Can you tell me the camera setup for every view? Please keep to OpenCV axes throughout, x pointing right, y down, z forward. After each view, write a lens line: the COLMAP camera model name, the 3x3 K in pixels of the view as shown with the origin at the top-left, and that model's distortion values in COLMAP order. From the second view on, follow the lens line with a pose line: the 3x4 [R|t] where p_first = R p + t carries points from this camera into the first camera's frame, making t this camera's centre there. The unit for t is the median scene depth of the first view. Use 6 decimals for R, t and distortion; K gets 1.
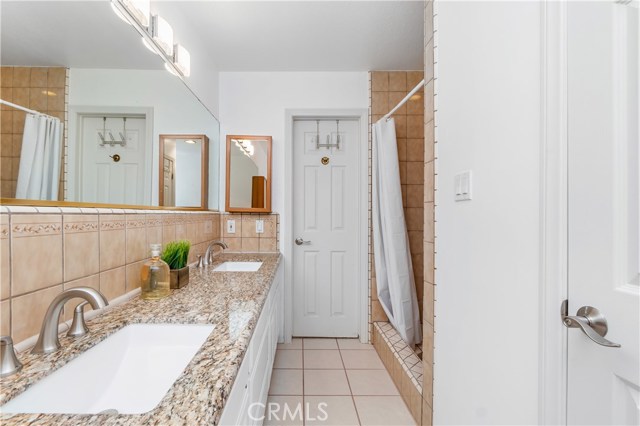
lens RADIAL K [[281.2, 0, 316.3], [0, 281.2, 211.1], [0, 0, 1]] dist [-0.002041, -0.000191]
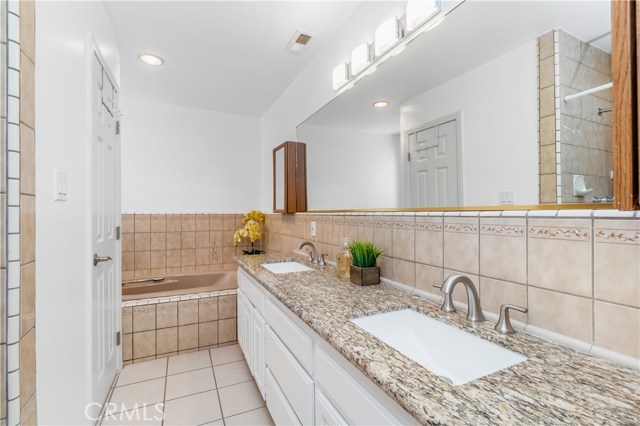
lens RADIAL K [[281.2, 0, 316.3], [0, 281.2, 211.1], [0, 0, 1]] dist [-0.002041, -0.000191]
pose [[-0.775509, -0.008435, -0.631280, 0.346400], [-0.002839, 0.999947, -0.009874, -0.001699], [0.631330, -0.005865, -0.775492, 1.348146]]
